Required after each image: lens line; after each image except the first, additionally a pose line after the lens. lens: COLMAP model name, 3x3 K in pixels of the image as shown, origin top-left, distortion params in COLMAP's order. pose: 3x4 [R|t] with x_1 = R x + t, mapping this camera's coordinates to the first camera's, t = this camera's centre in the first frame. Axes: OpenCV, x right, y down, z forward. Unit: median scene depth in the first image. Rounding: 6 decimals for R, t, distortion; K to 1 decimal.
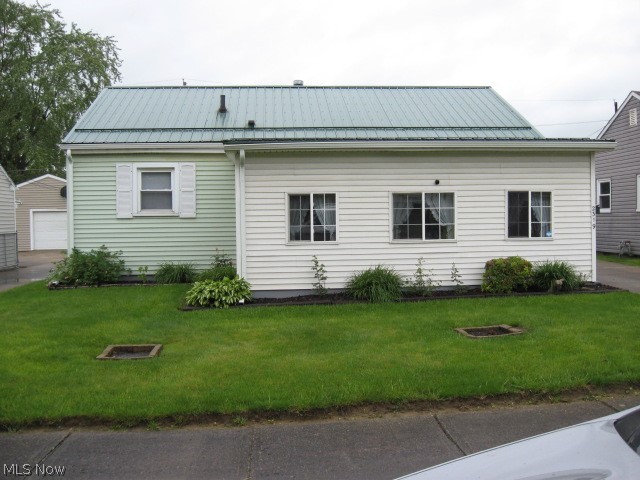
lens RADIAL K [[656.3, 0, 320.0], [0, 656.3, 240.0], [0, 0, 1]] dist [-0.085115, 0.000990]
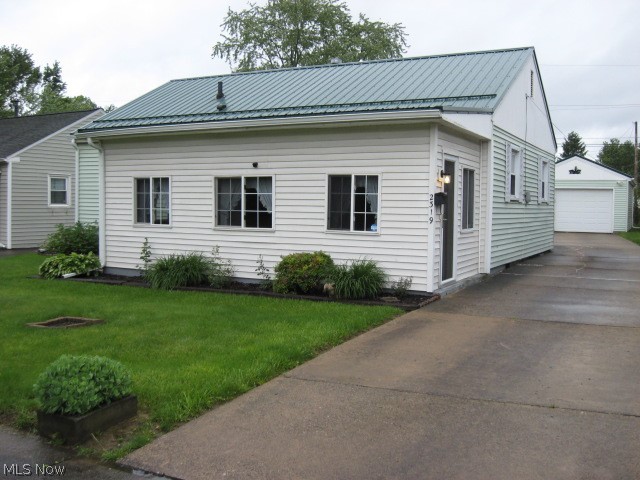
lens RADIAL K [[660.4, 0, 320.0], [0, 660.4, 240.0], [0, 0, 1]] dist [-0.143024, 0.002041]
pose [[0.849291, 0.055232, -0.525028, 0.738022], [-0.040790, 0.998404, 0.039049, -0.023339], [0.526347, -0.011748, 0.850189, 0.265136]]
